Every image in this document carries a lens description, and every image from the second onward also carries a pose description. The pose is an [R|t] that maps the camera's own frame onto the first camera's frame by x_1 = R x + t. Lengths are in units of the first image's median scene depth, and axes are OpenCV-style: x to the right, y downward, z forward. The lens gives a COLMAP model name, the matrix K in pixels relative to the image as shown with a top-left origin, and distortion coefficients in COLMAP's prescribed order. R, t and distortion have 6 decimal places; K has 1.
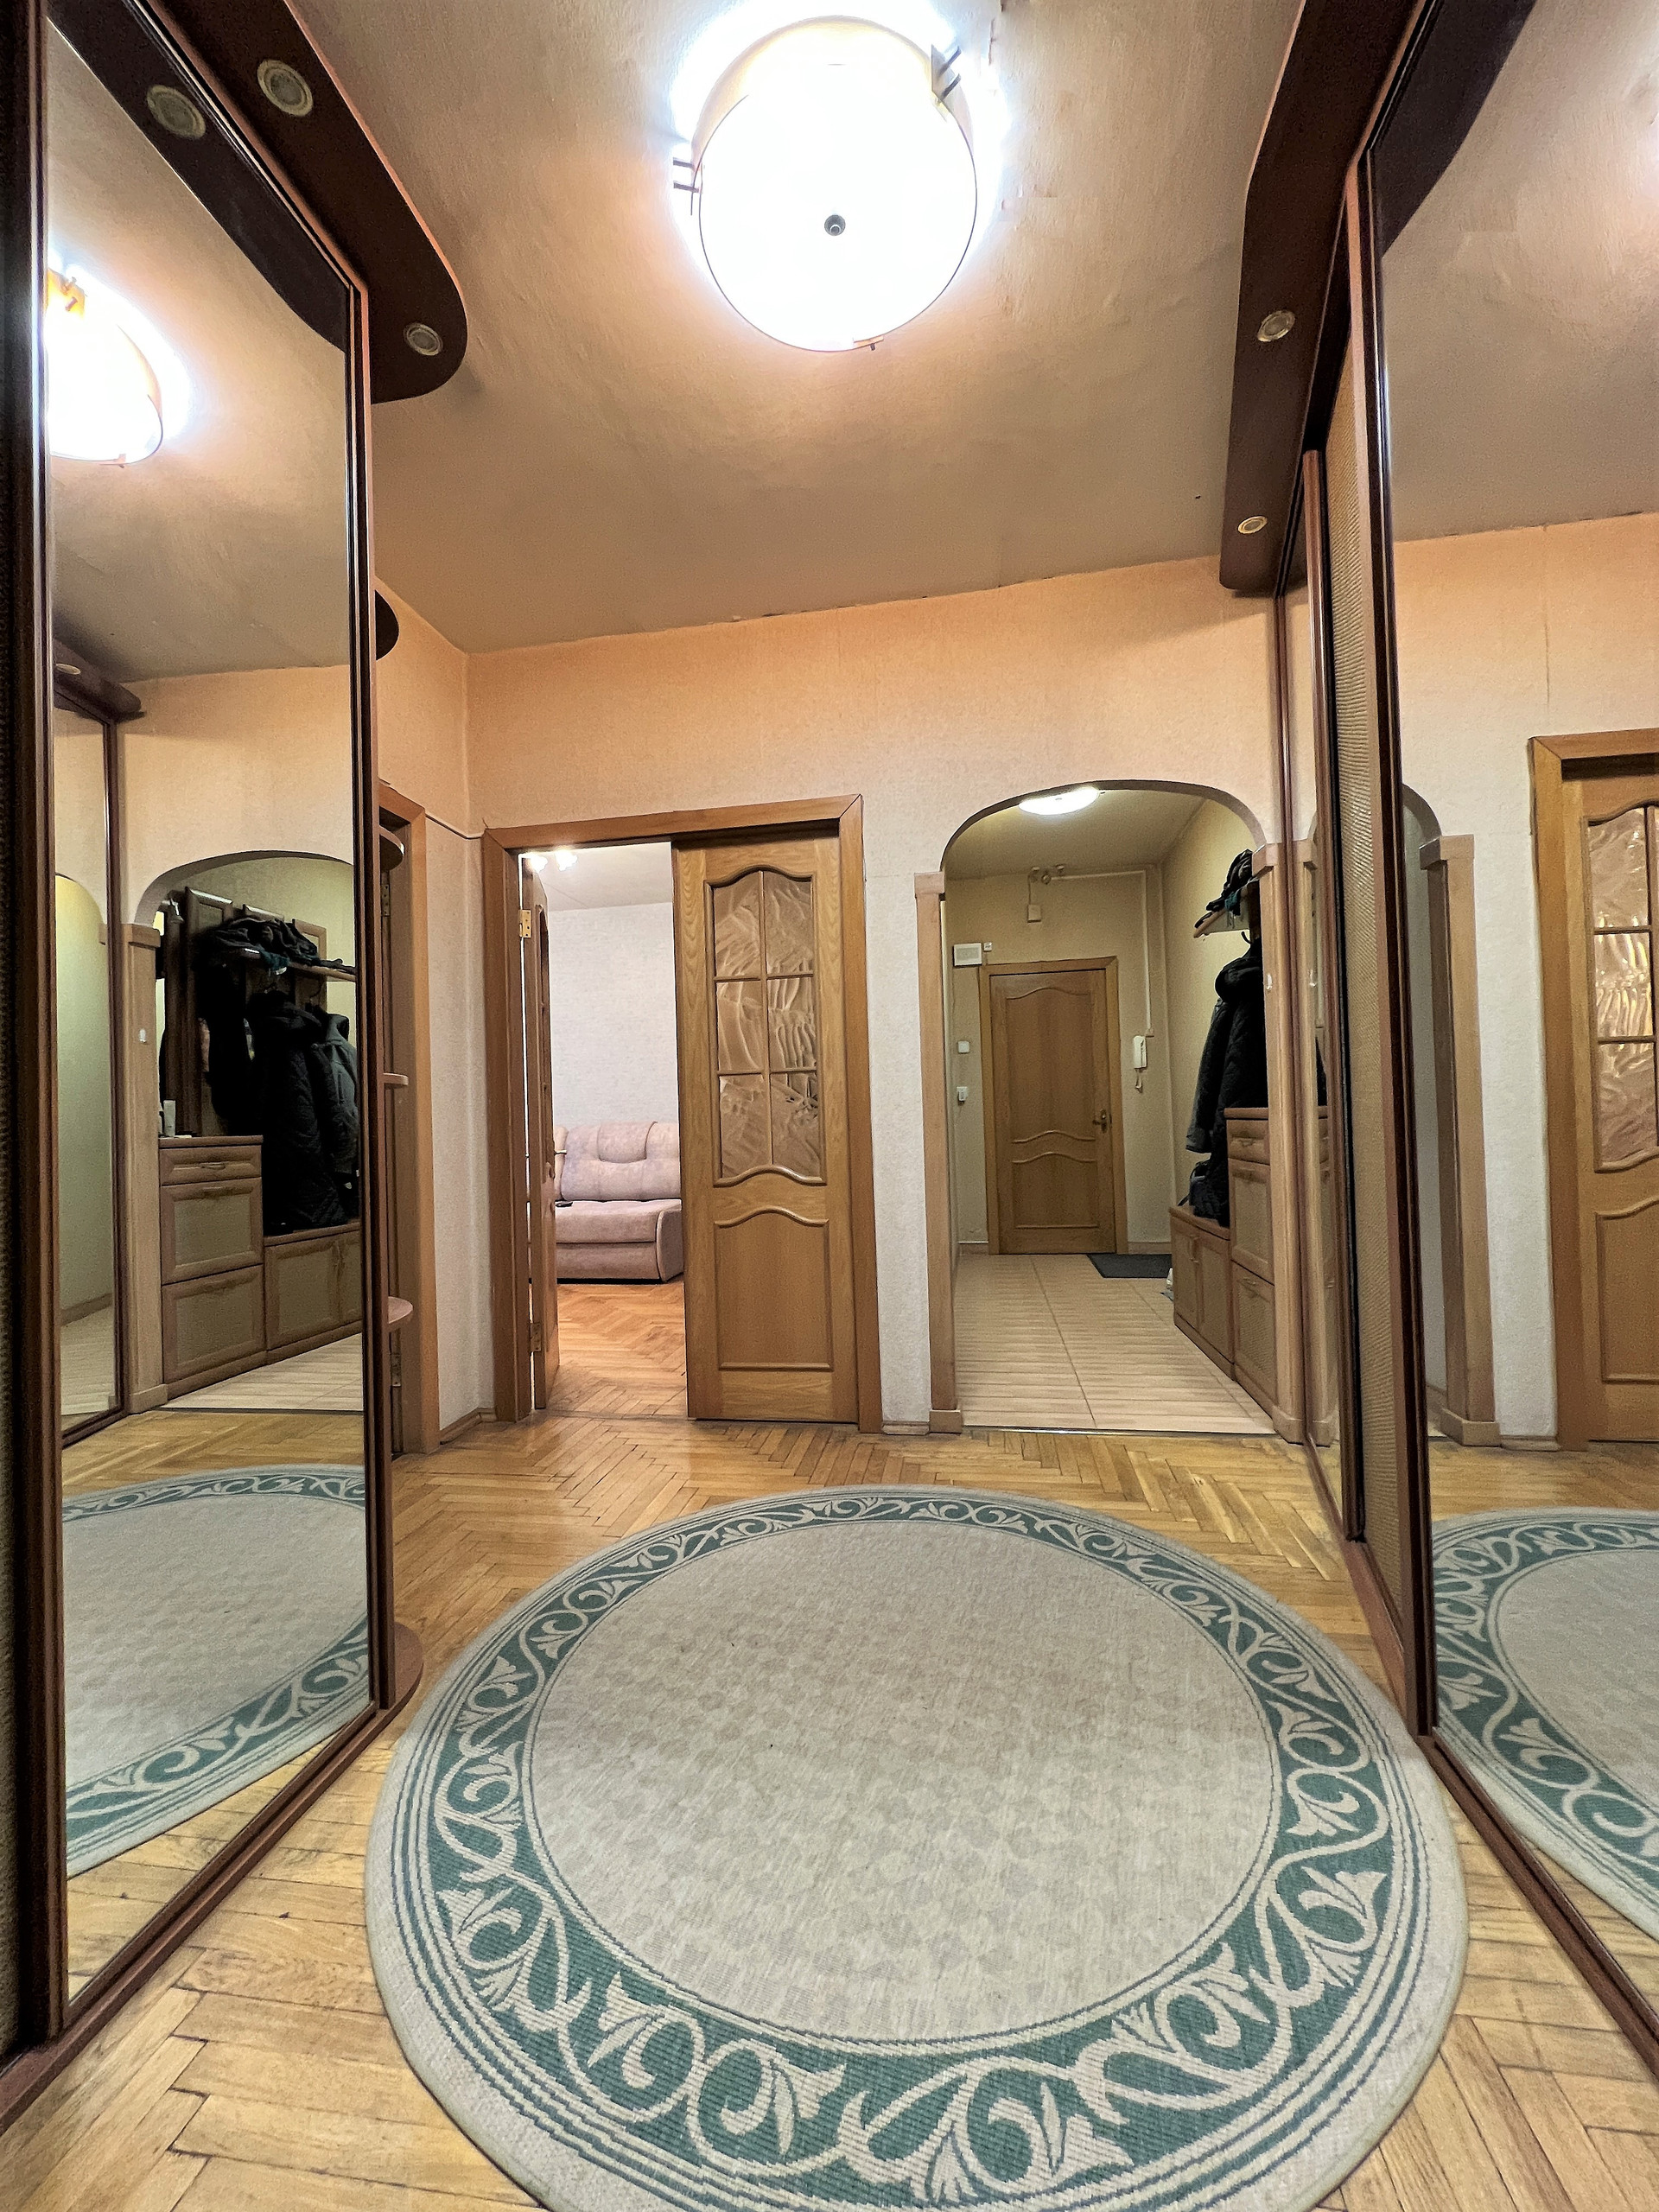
lens RADIAL K [[882.9, 0, 826.4], [0, 882.9, 1100.6], [0, 0, 1]] dist [-0.002090, 0.000957]
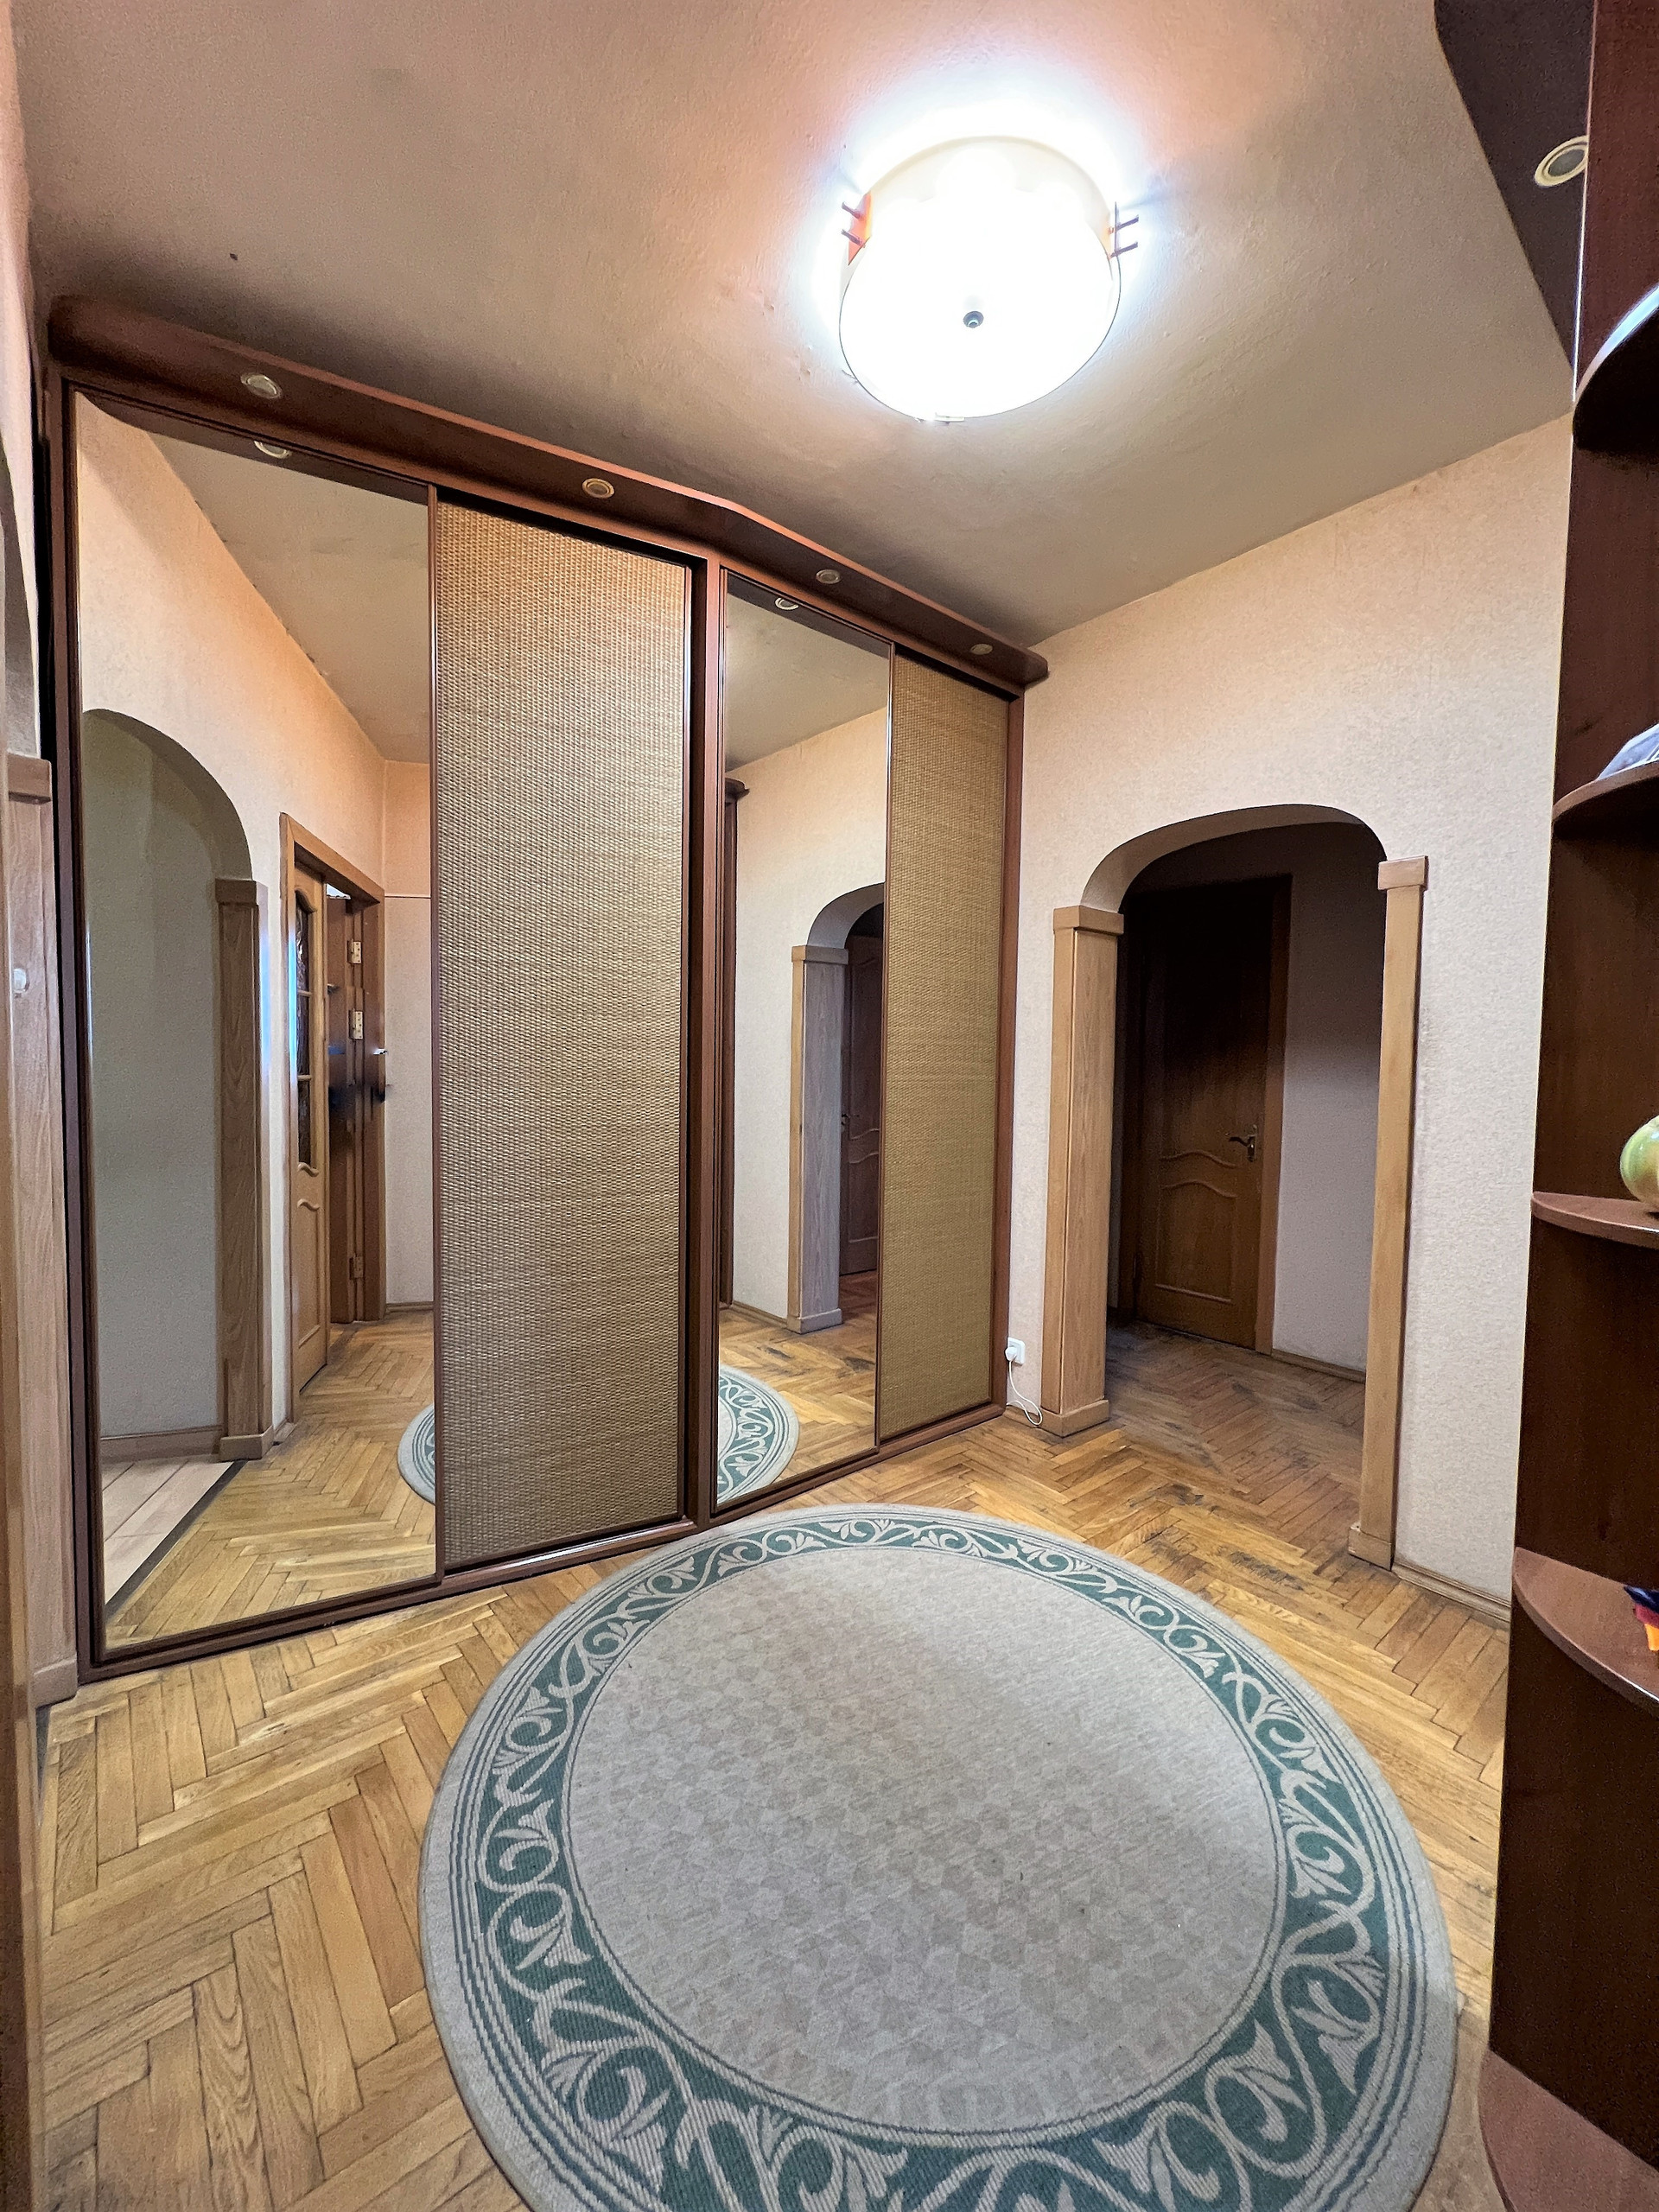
lens RADIAL K [[882.9, 0, 826.4], [0, 882.9, 1100.6], [0, 0, 1]] dist [-0.002090, 0.000957]
pose [[-0.755458, -0.012560, 0.655077, -0.357867], [-0.002259, 0.999860, 0.016566, -0.074383], [-0.655194, 0.011035, -0.755380, 1.253629]]
